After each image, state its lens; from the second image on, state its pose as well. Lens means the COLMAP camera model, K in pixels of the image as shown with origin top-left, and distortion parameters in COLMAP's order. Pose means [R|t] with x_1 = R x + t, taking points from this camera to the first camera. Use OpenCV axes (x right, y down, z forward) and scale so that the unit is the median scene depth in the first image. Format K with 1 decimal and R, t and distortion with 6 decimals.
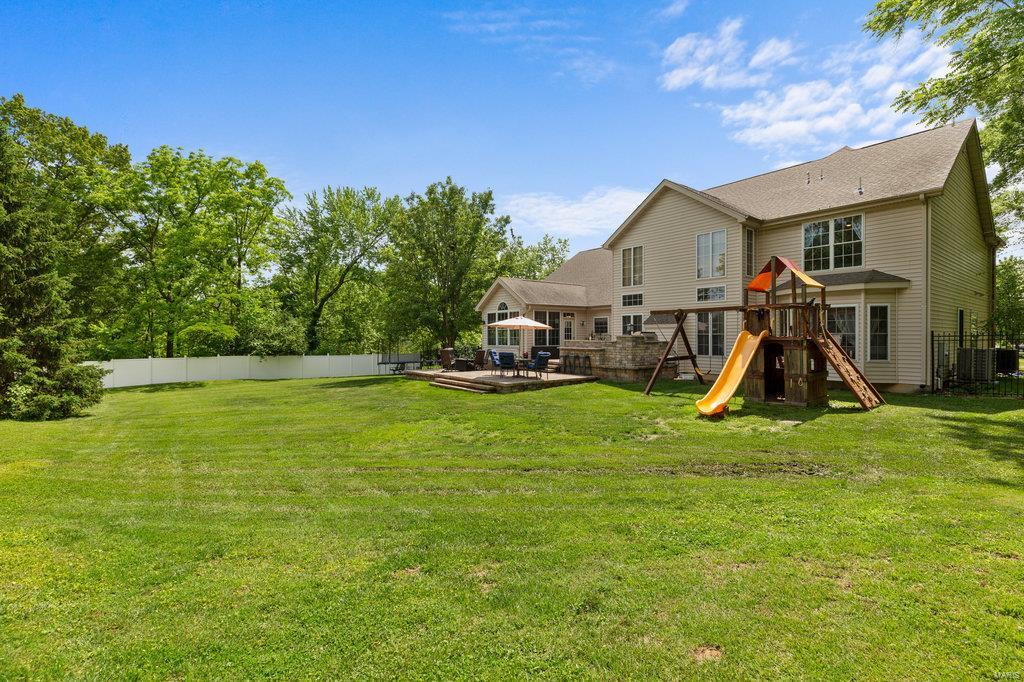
lens RADIAL K [[459.0, 0, 514.2], [0, 459.0, 335.9], [0, 0, 1]] dist [0.001683, 0.000189]
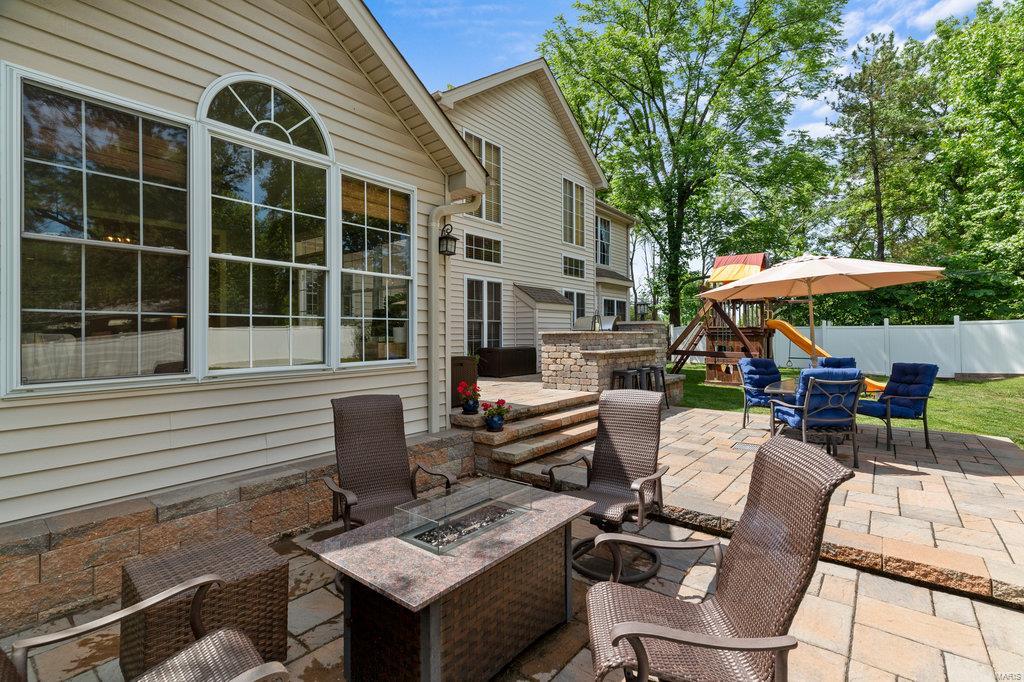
lens RADIAL K [[459.0, 0, 512.6], [0, 459.0, 336.4], [0, 0, 1]] dist [0.001683, 0.000189]
pose [[-0.215244, -0.001841, 0.976559, -0.221606], [0.002607, 0.999994, 0.002459, 0.012231], [-0.976557, 0.003075, -0.215237, 1.097613]]
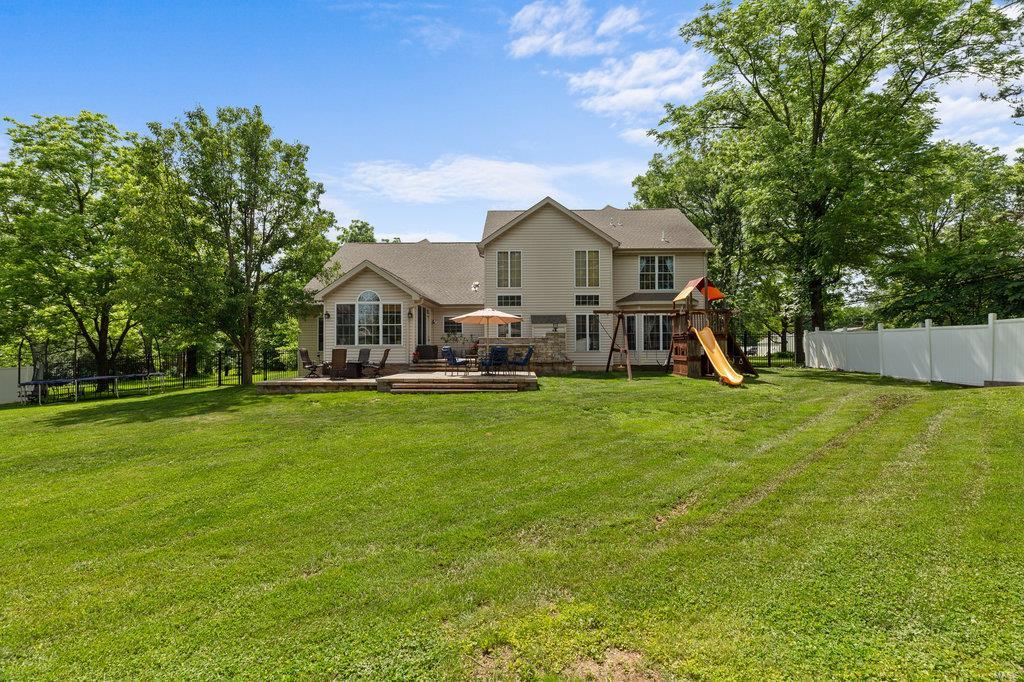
lens RADIAL K [[459.0, 0, 514.8], [0, 459.0, 346.5], [0, 0, 1]] dist [0.001683, 0.000189]
pose [[0.635995, 0.000224, 0.771693, -0.564646], [0.000070, 1.000000, -0.000347, 0.028652], [-0.771693, 0.000274, 0.635995, 0.323354]]
